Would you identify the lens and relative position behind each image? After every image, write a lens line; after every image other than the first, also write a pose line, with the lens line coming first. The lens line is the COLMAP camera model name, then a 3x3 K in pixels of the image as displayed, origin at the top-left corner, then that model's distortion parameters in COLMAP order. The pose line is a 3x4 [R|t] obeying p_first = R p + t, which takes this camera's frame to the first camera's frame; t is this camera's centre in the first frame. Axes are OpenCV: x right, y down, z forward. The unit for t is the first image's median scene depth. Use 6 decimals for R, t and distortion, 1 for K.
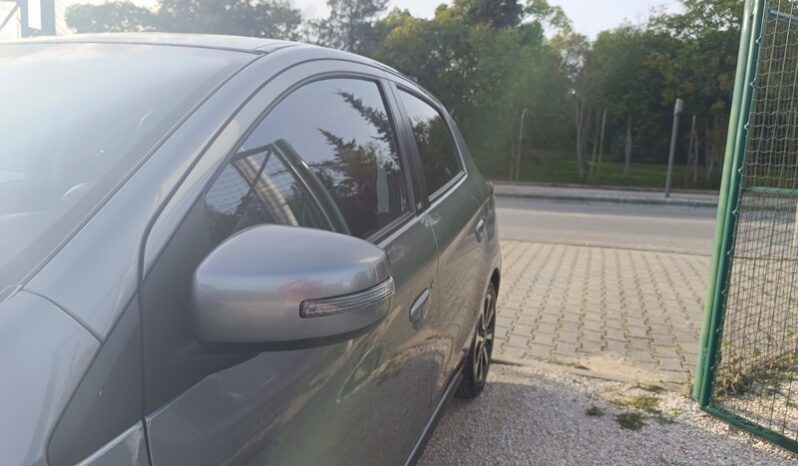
lens RADIAL K [[584.1, 0, 380.9], [0, 584.1, 230.3], [0, 0, 1]] dist [0.034151, -0.044417]
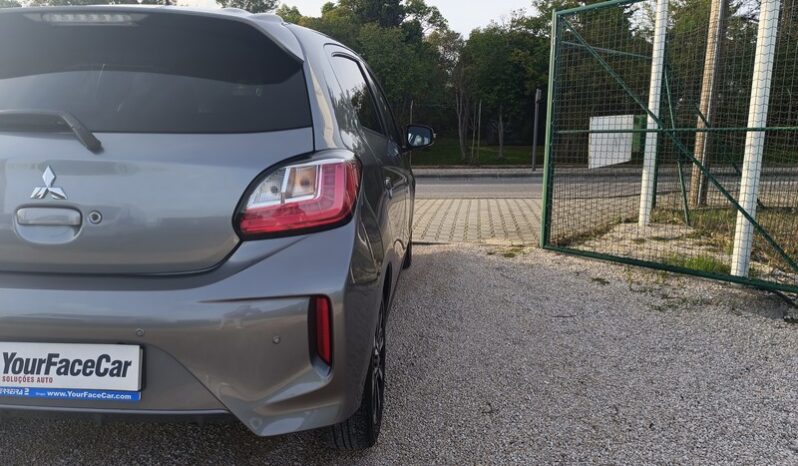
lens RADIAL K [[584.1, 0, 397.8], [0, 584.1, 230.4], [0, 0, 1]] dist [0.034151, -0.044417]
pose [[0.975004, -0.066996, 0.211848, -0.035639], [0.065085, 0.997752, 0.015988, 0.020916], [-0.212443, -0.001800, 0.977172, -0.085945]]
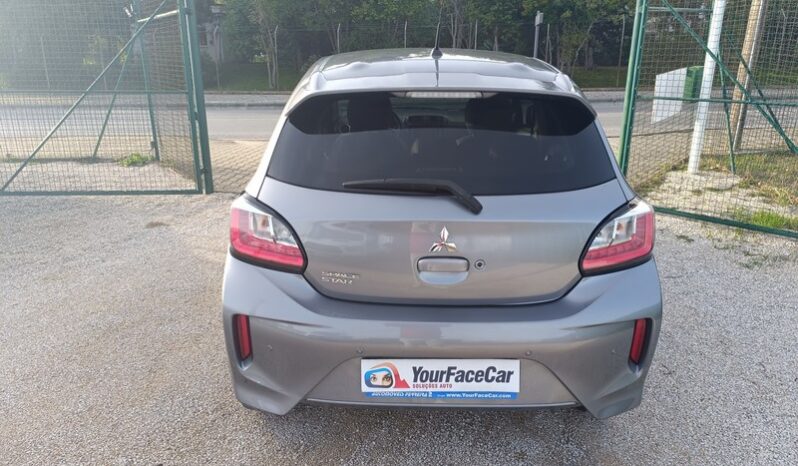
lens RADIAL K [[584.1, 0, 396.2], [0, 584.1, 237.8], [0, 0, 1]] dist [0.034151, -0.044417]
pose [[0.961510, -0.122120, 0.246140, -0.090591], [0.080405, 0.981644, 0.172944, -0.002840], [-0.262742, -0.146496, 0.953680, -0.092060]]
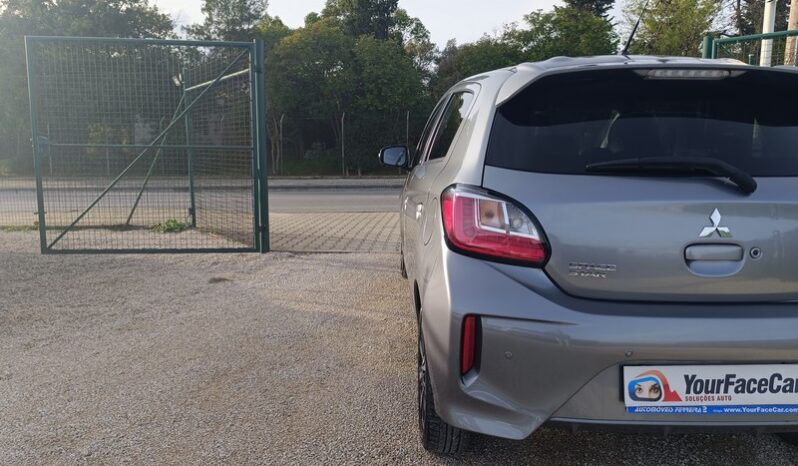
lens RADIAL K [[584.1, 0, 396.0], [0, 584.1, 229.4], [0, 0, 1]] dist [0.034151, -0.044417]
pose [[0.953622, -0.080472, 0.290051, -0.125799], [0.081723, 0.996624, 0.007817, 0.010347], [-0.289701, 0.016250, 0.956979, -0.071652]]
